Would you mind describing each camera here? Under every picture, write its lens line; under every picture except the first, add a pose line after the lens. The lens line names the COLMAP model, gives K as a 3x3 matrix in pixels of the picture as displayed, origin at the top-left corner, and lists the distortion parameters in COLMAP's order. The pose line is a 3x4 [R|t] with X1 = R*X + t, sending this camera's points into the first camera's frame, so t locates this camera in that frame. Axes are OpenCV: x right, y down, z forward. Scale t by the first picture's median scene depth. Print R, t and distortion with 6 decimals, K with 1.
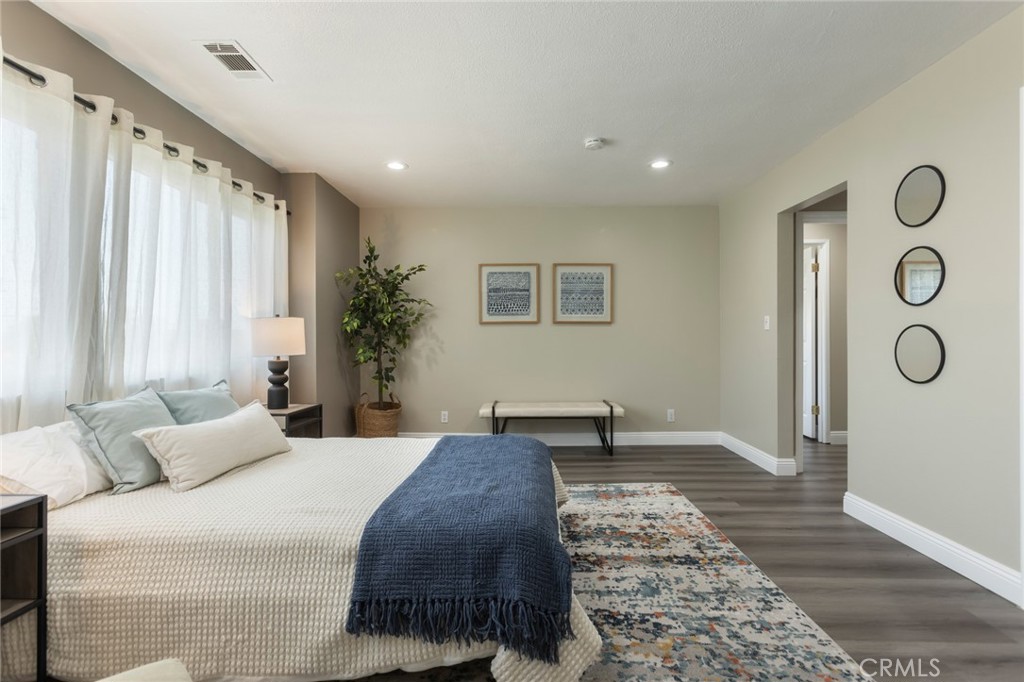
lens RADIAL K [[494.9, 0, 512.3], [0, 494.9, 335.4], [0, 0, 1]] dist [-0.005037, 0.005634]
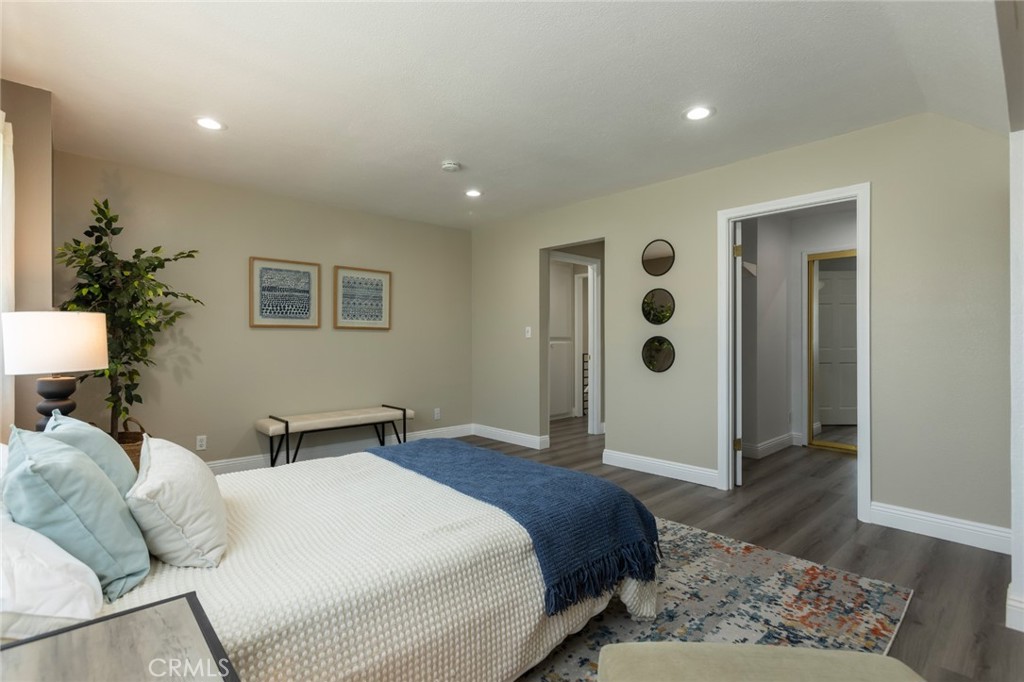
lens RADIAL K [[494.9, 0, 512.8], [0, 494.9, 340.4], [0, 0, 1]] dist [-0.005037, 0.005634]
pose [[0.717666, 0.006092, 0.696361, -0.354012], [-0.004894, 0.999981, -0.003705, 0.000316], [-0.696370, -0.000749, 0.717682, 0.085744]]
